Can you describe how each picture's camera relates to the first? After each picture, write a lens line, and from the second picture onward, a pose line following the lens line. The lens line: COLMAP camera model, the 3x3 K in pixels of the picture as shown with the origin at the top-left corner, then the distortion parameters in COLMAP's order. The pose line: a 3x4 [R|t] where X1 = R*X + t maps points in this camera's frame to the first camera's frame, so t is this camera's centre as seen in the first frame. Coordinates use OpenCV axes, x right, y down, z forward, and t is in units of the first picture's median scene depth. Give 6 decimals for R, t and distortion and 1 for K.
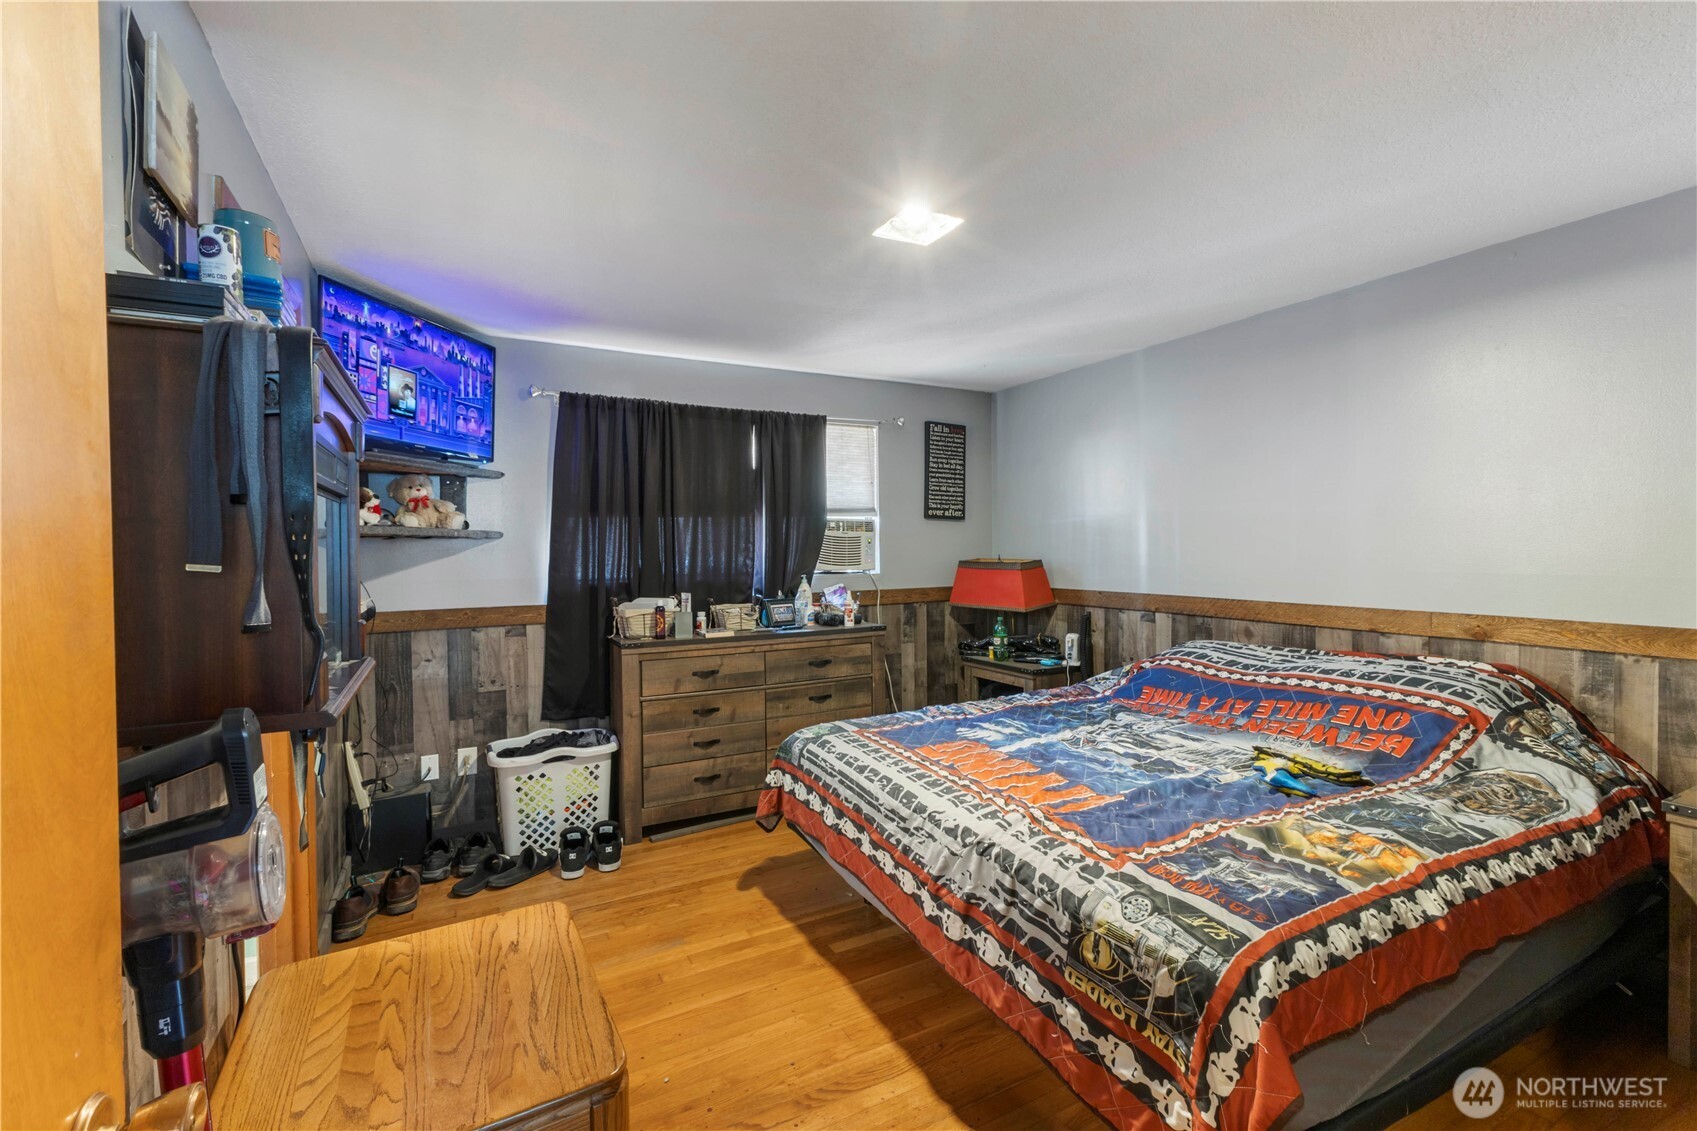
lens RADIAL K [[738.6, 0, 851.8], [0, 738.6, 561.4], [0, 0, 1]] dist [0.011427, -0.003606]
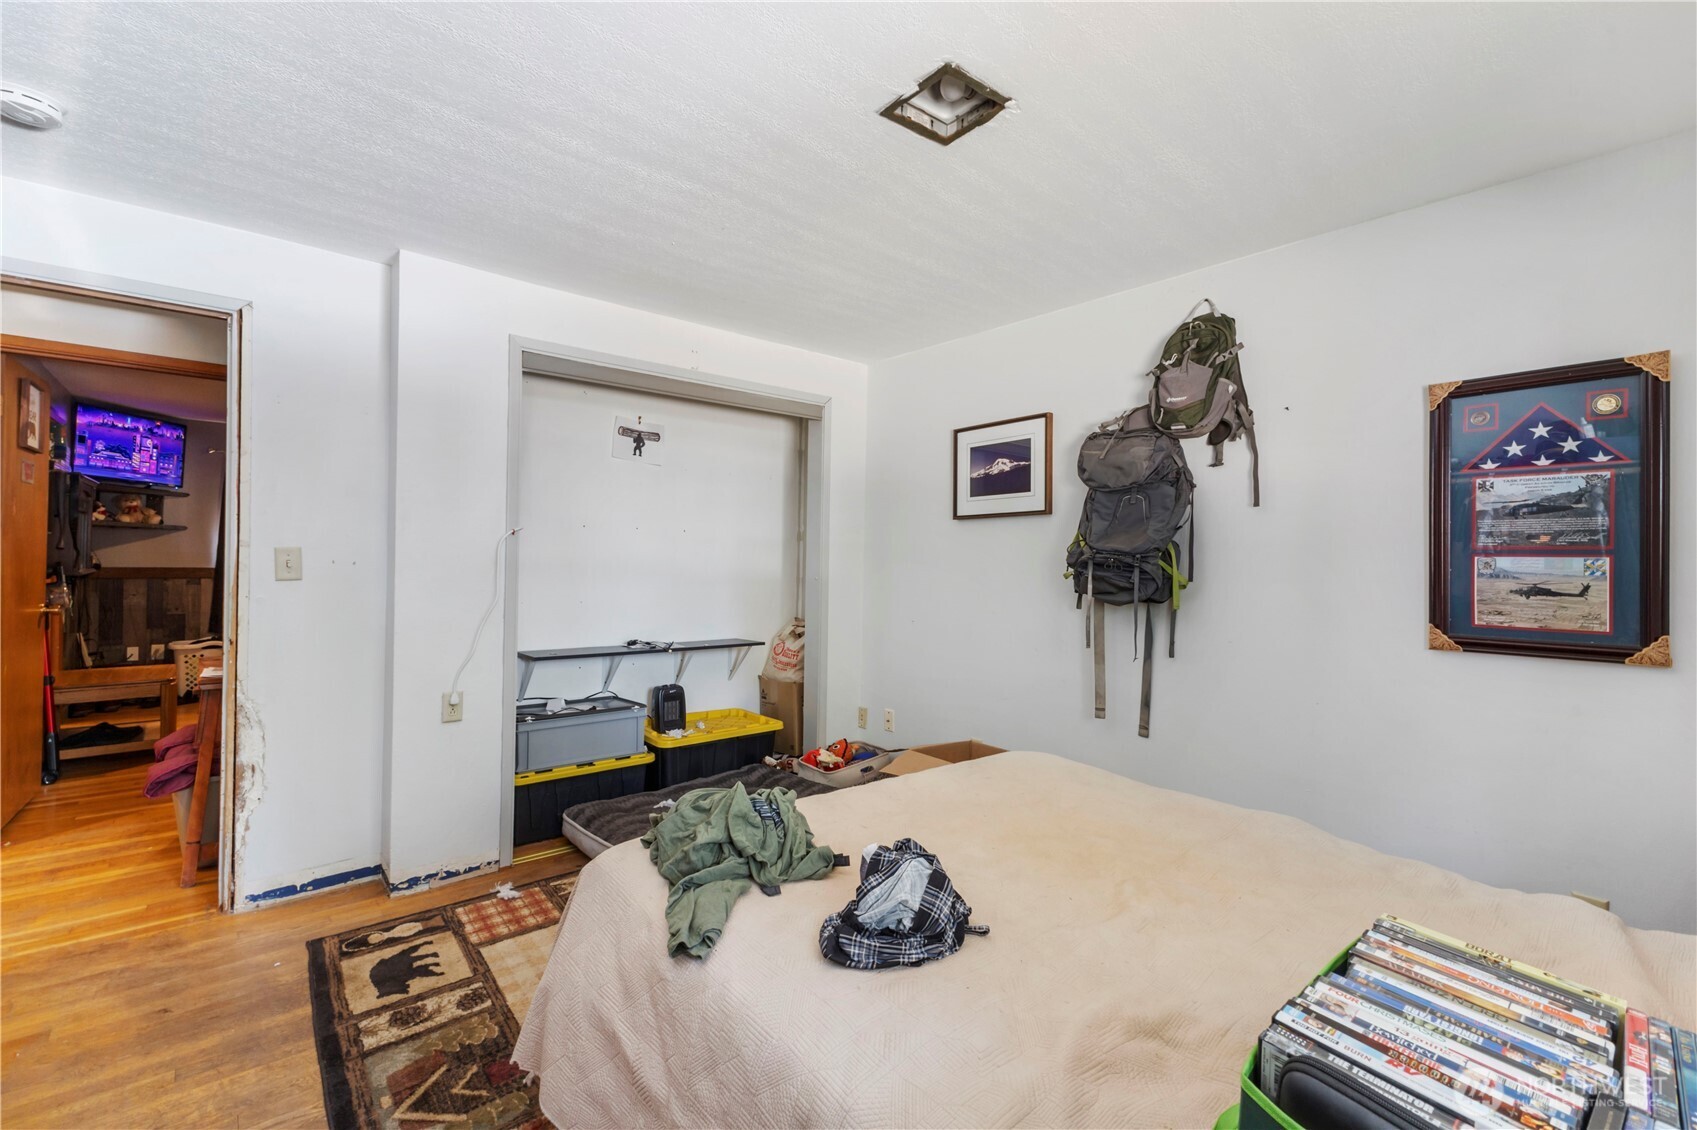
lens RADIAL K [[738.6, 0, 849.7], [0, 738.6, 556.6], [0, 0, 1]] dist [0.011427, -0.003606]
pose [[0.979229, 0.023416, 0.201401, 0.788451], [-0.017974, 0.999423, -0.028809, 0.059830], [-0.201960, 0.024590, 0.979085, -1.161809]]
